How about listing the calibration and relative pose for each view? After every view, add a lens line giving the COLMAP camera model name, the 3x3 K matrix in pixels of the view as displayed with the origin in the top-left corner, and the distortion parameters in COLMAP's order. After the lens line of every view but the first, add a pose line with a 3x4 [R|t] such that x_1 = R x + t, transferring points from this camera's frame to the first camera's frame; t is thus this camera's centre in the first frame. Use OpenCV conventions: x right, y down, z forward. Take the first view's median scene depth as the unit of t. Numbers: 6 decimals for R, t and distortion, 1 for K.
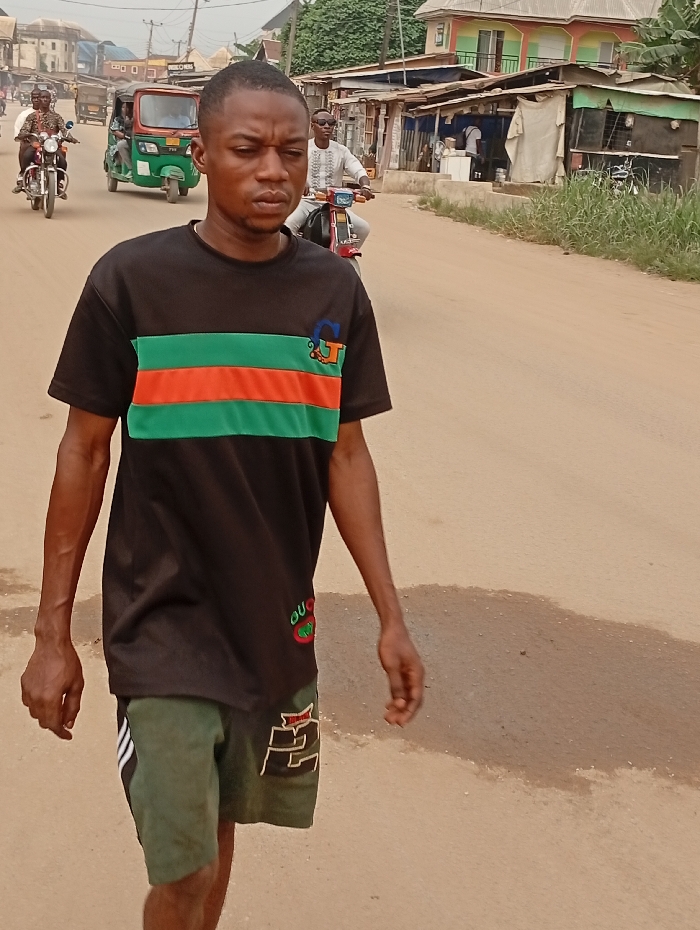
lens RADIAL K [[1436.7, 0, 350.0], [0, 1436.7, 465.0], [0, 0, 1]] dist [0.127413, -0.242290]
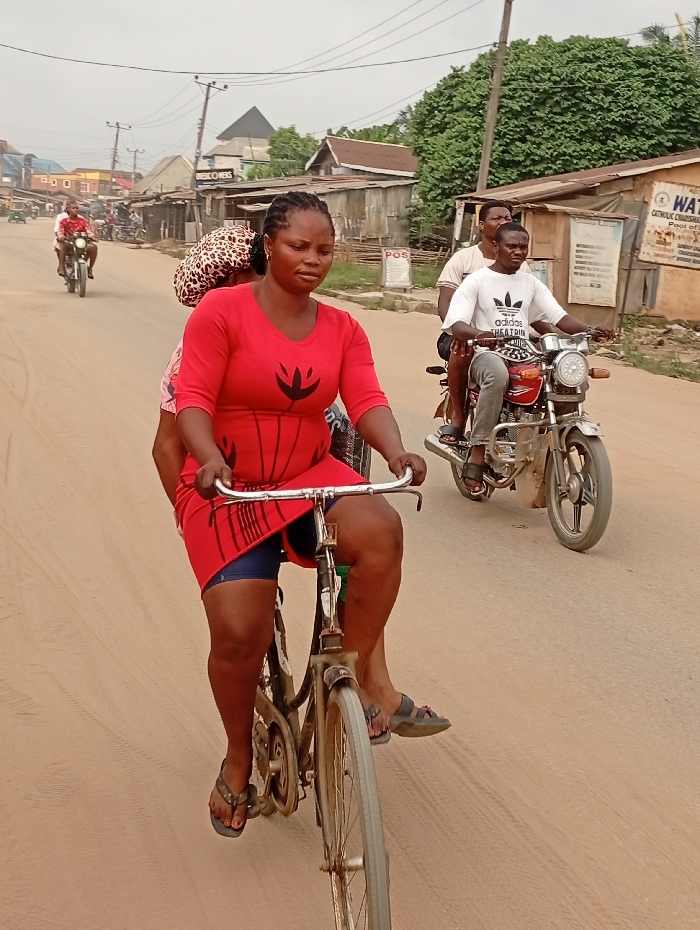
lens RADIAL K [[1436.7, 0, 350.0], [0, 1436.7, 465.0], [0, 0, 1]] dist [0.127413, -0.242290]
pose [[0.998028, -0.019180, 0.059775, -0.123761], [0.023529, 0.997060, -0.072921, -0.110685], [-0.058201, 0.074183, 0.995545, 0.417139]]
